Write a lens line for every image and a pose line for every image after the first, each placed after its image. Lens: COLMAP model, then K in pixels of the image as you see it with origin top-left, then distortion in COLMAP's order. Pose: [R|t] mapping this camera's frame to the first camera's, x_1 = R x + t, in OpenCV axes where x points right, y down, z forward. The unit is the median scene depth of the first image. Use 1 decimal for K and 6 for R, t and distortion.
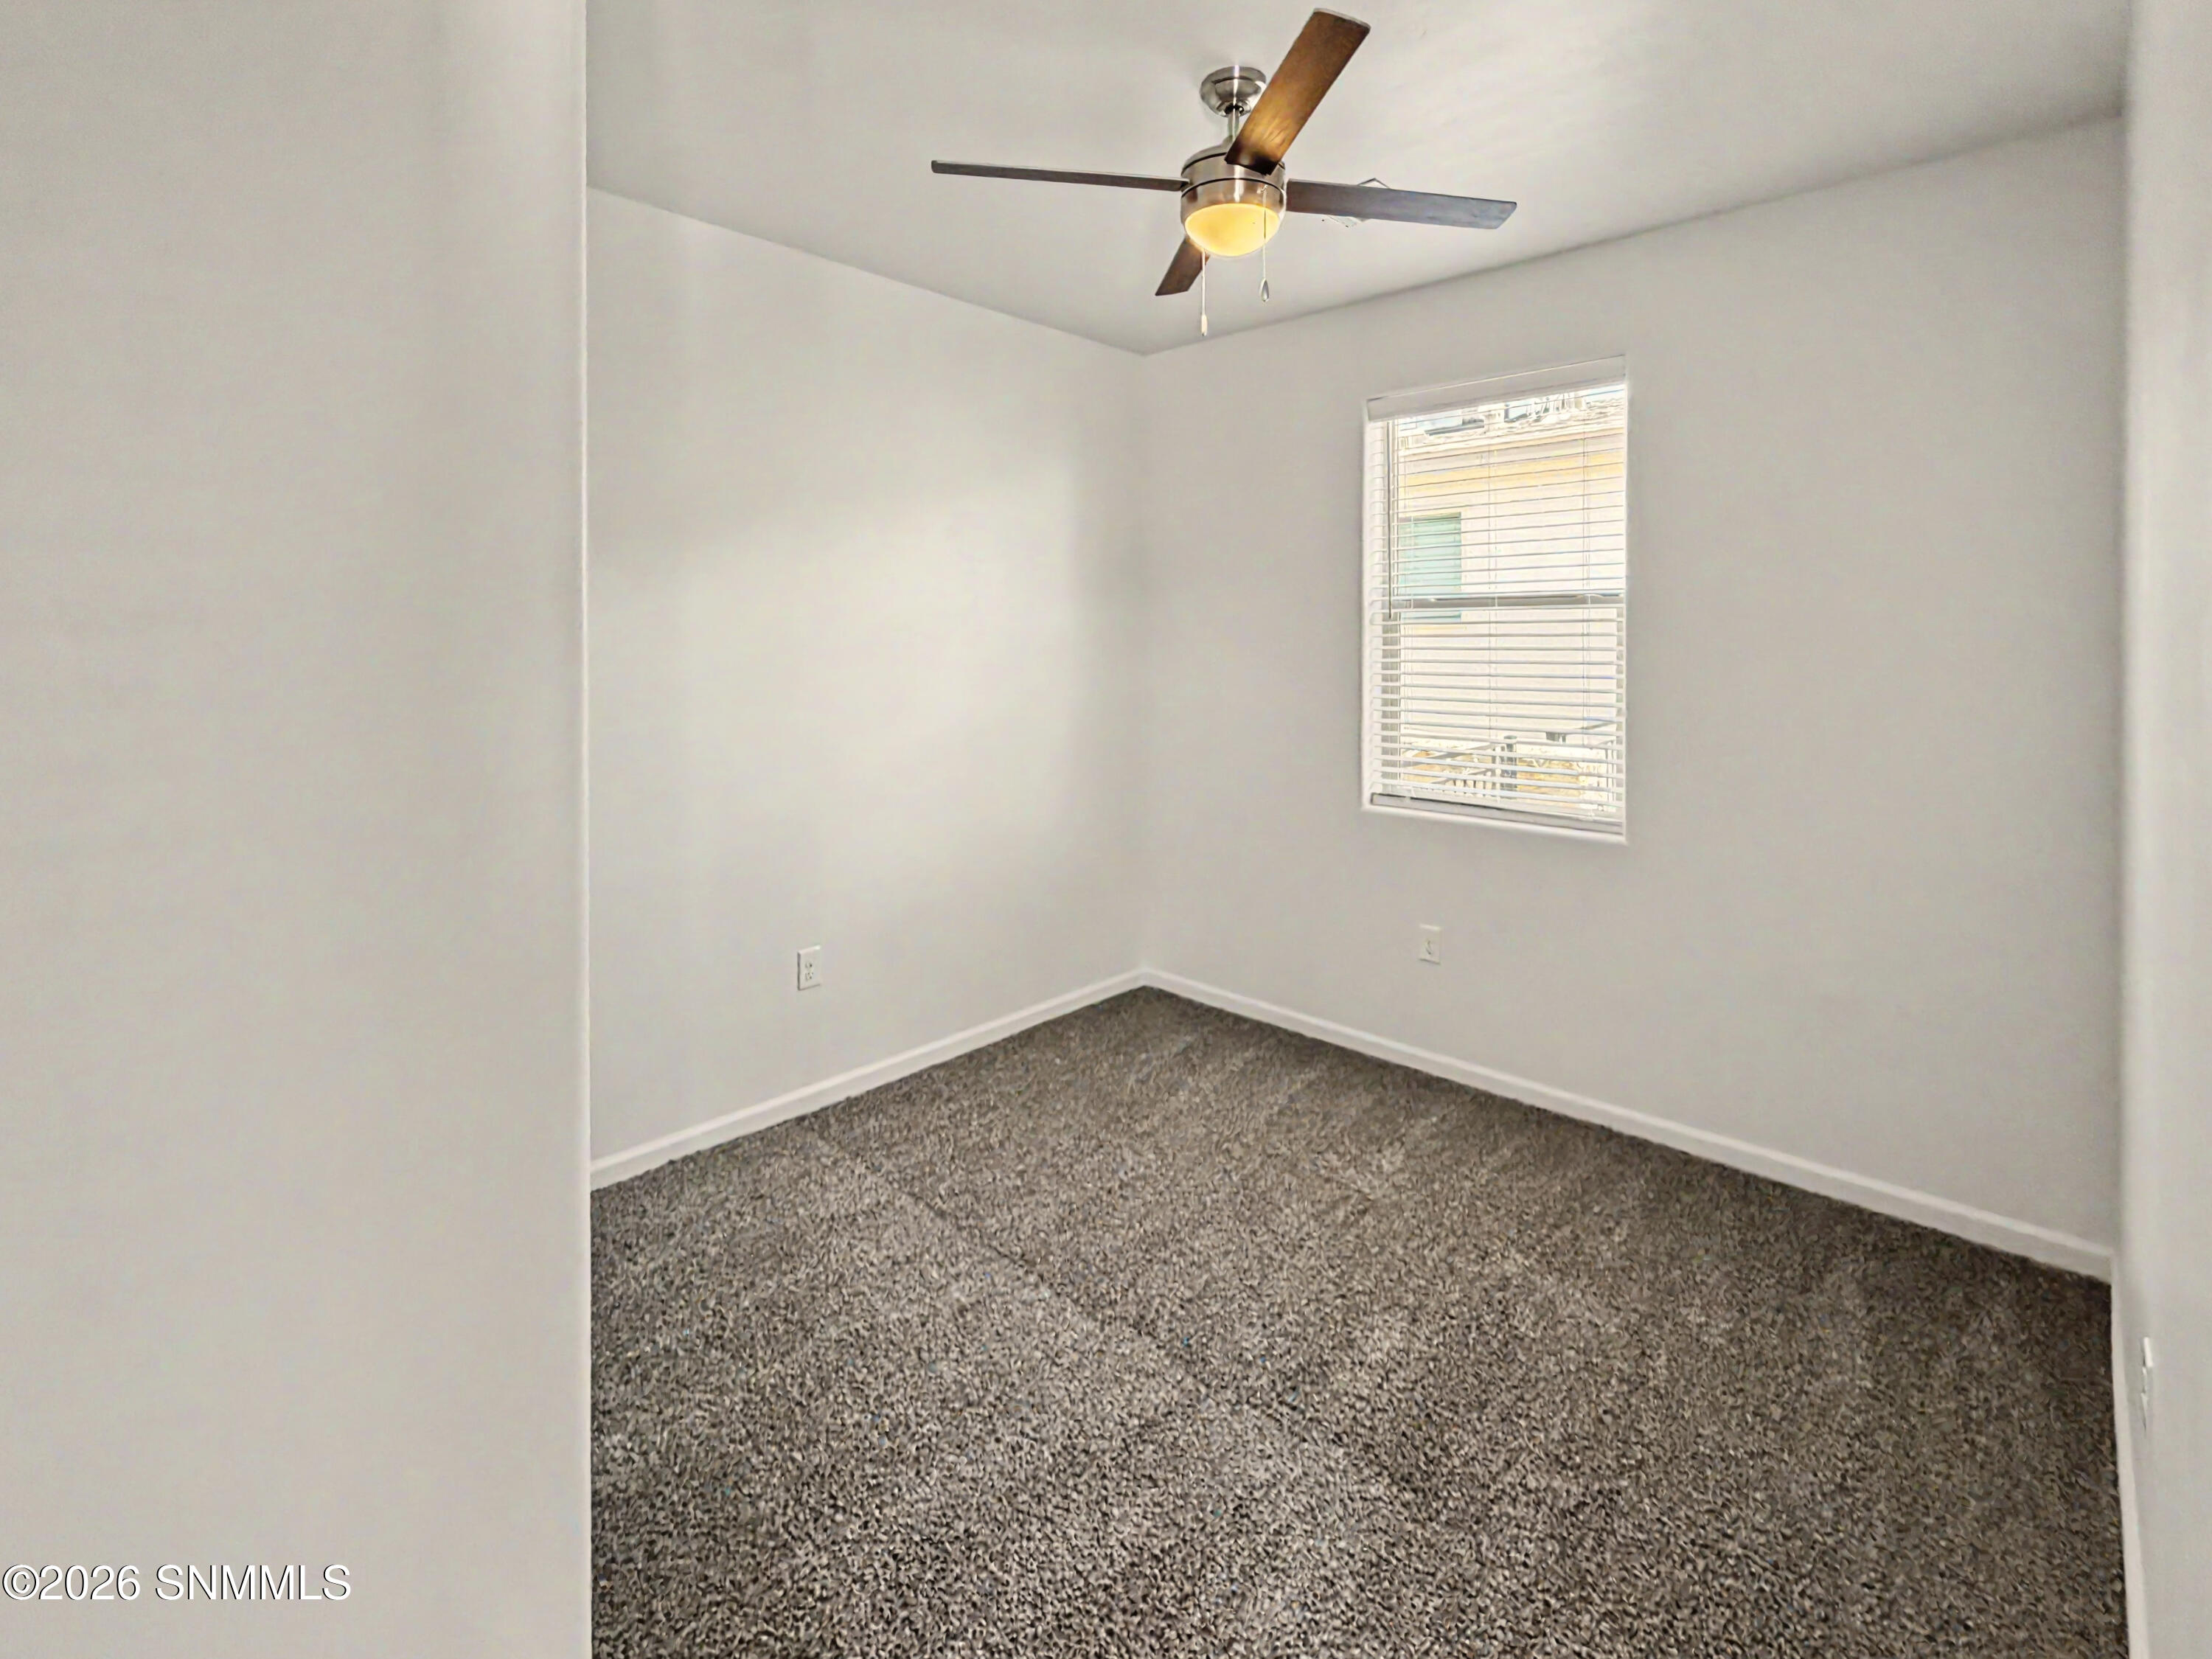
lens RADIAL K [[974.3, 0, 1106.0], [0, 974.3, 829.5], [0, 0, 1]] dist [0.000192, 0.000015]
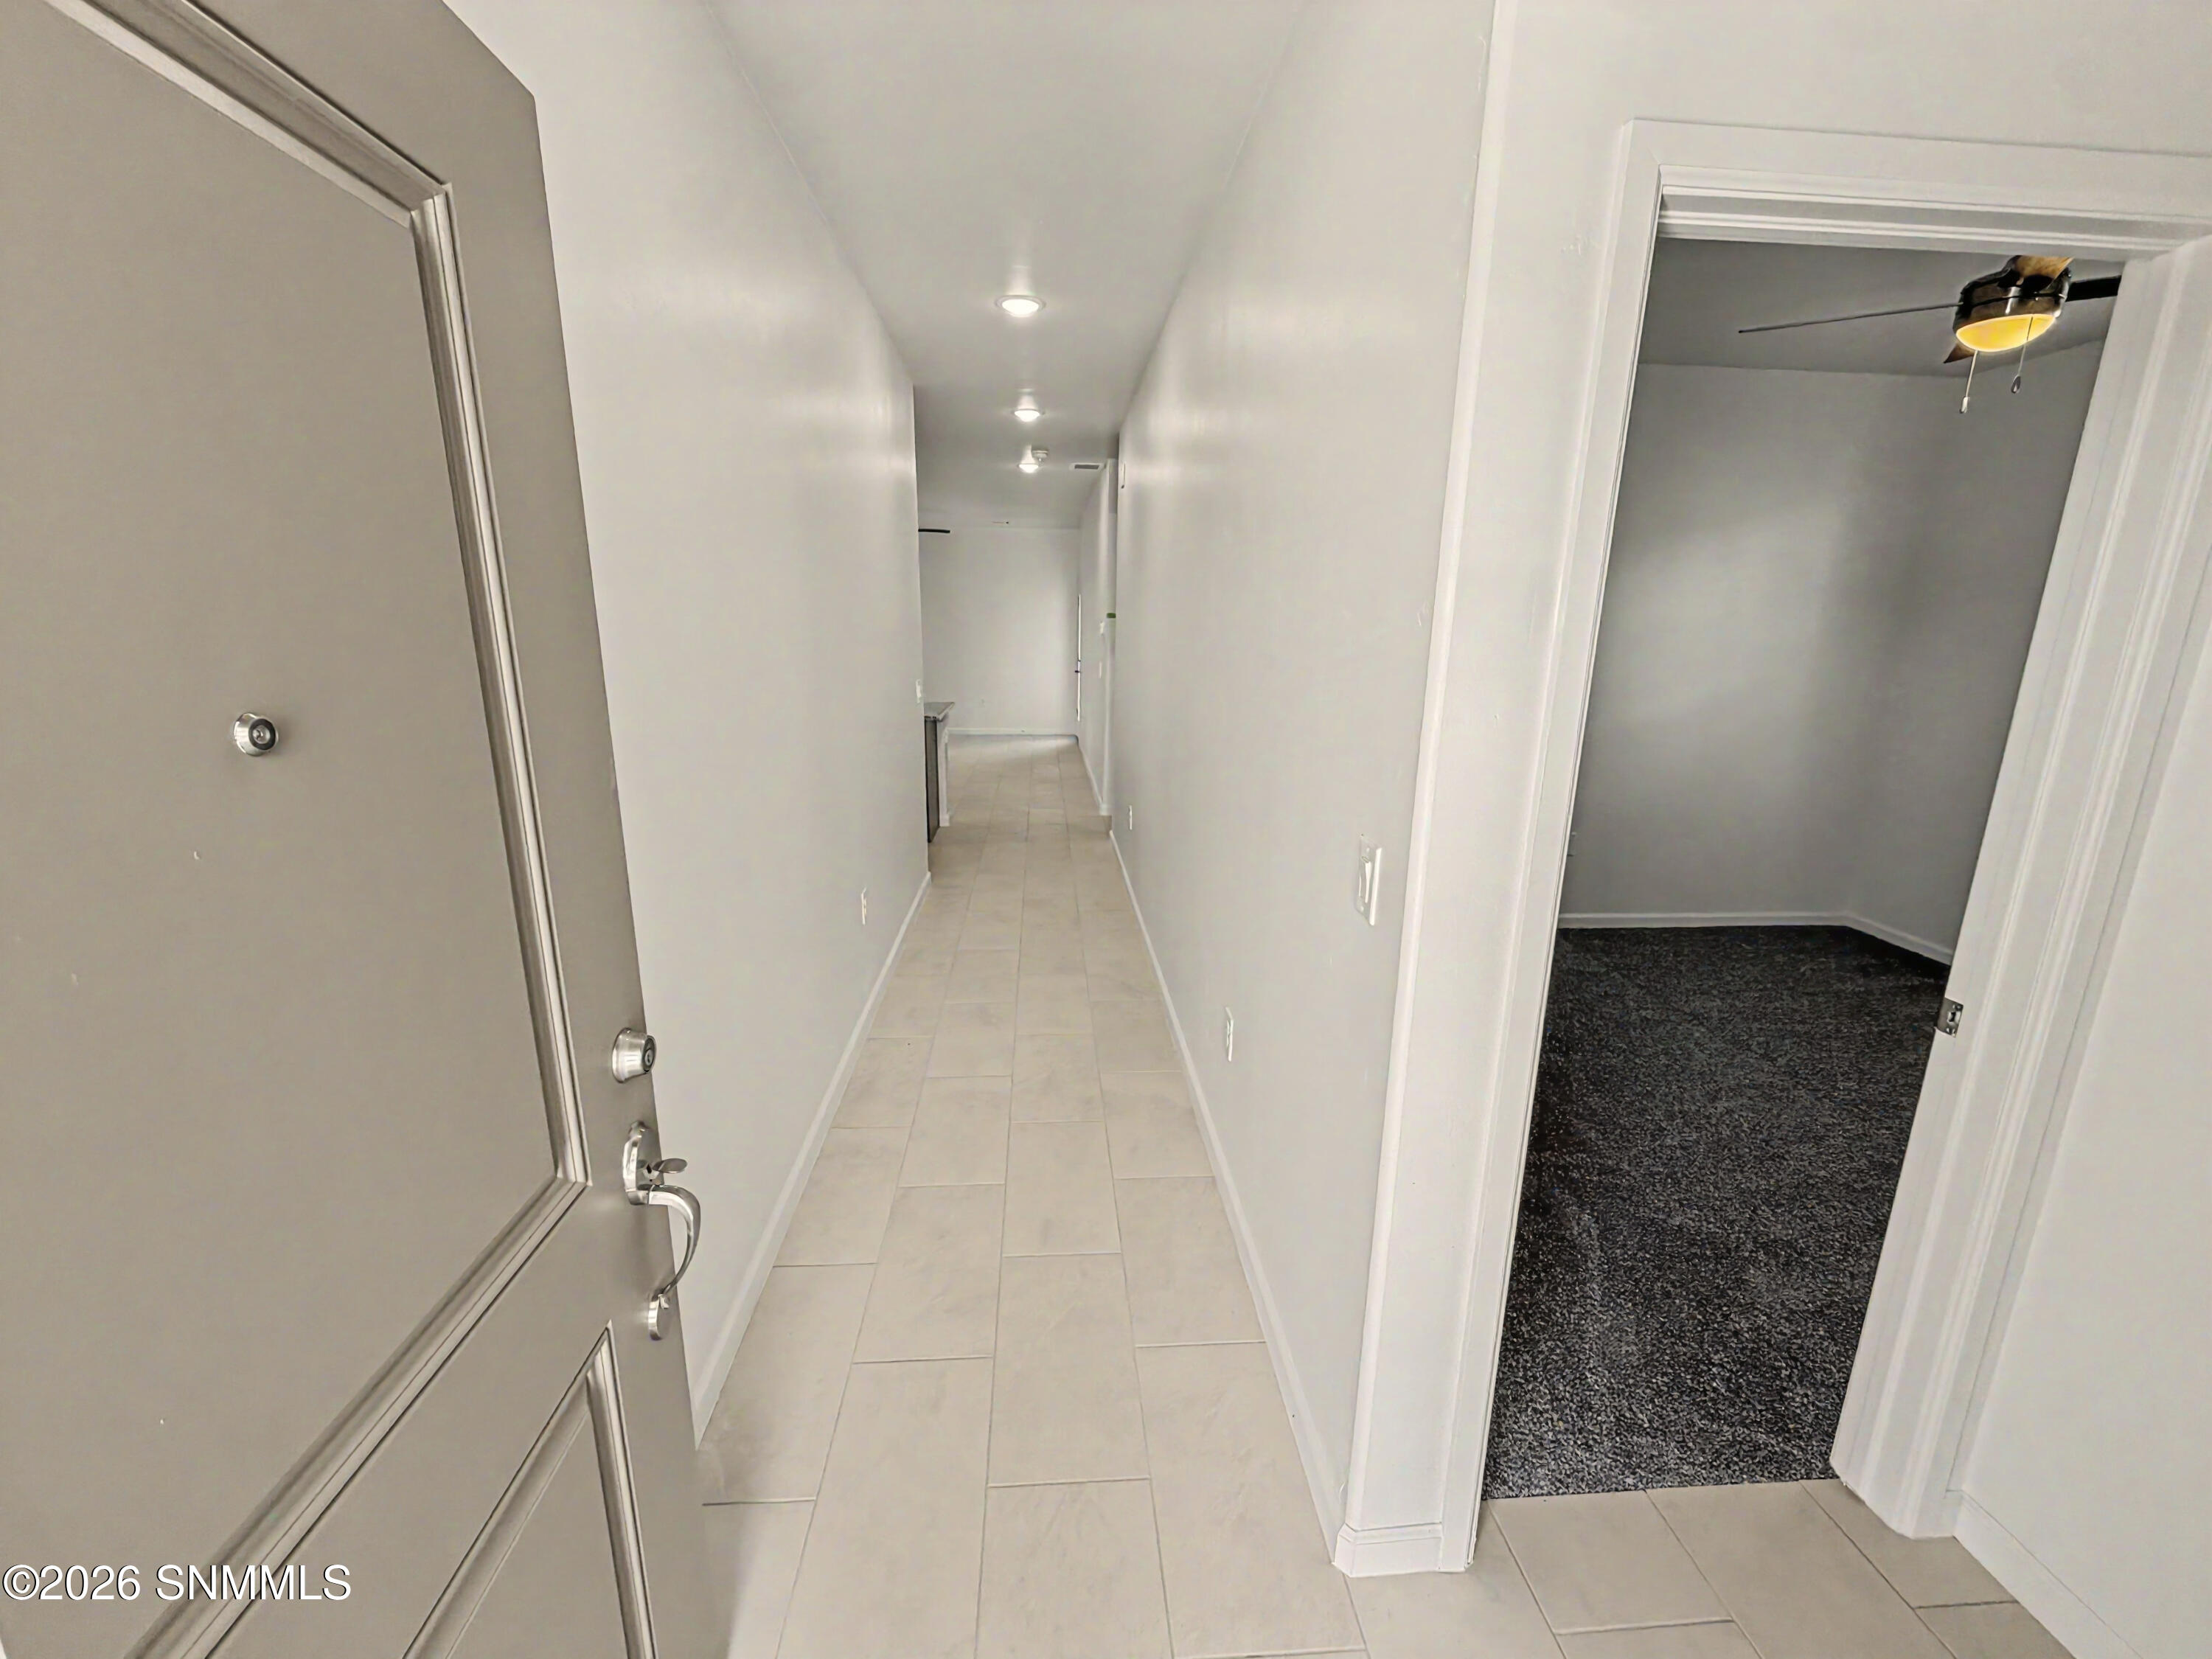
lens RADIAL K [[974.3, 0, 1106.0], [0, 974.3, 829.5], [0, 0, 1]] dist [0.000192, 0.000015]
pose [[0.757123, 0.132607, -0.639671, 0.147257], [-0.139628, 0.989402, 0.039842, 0.166192], [0.638176, 0.059151, 0.767615, -0.757222]]
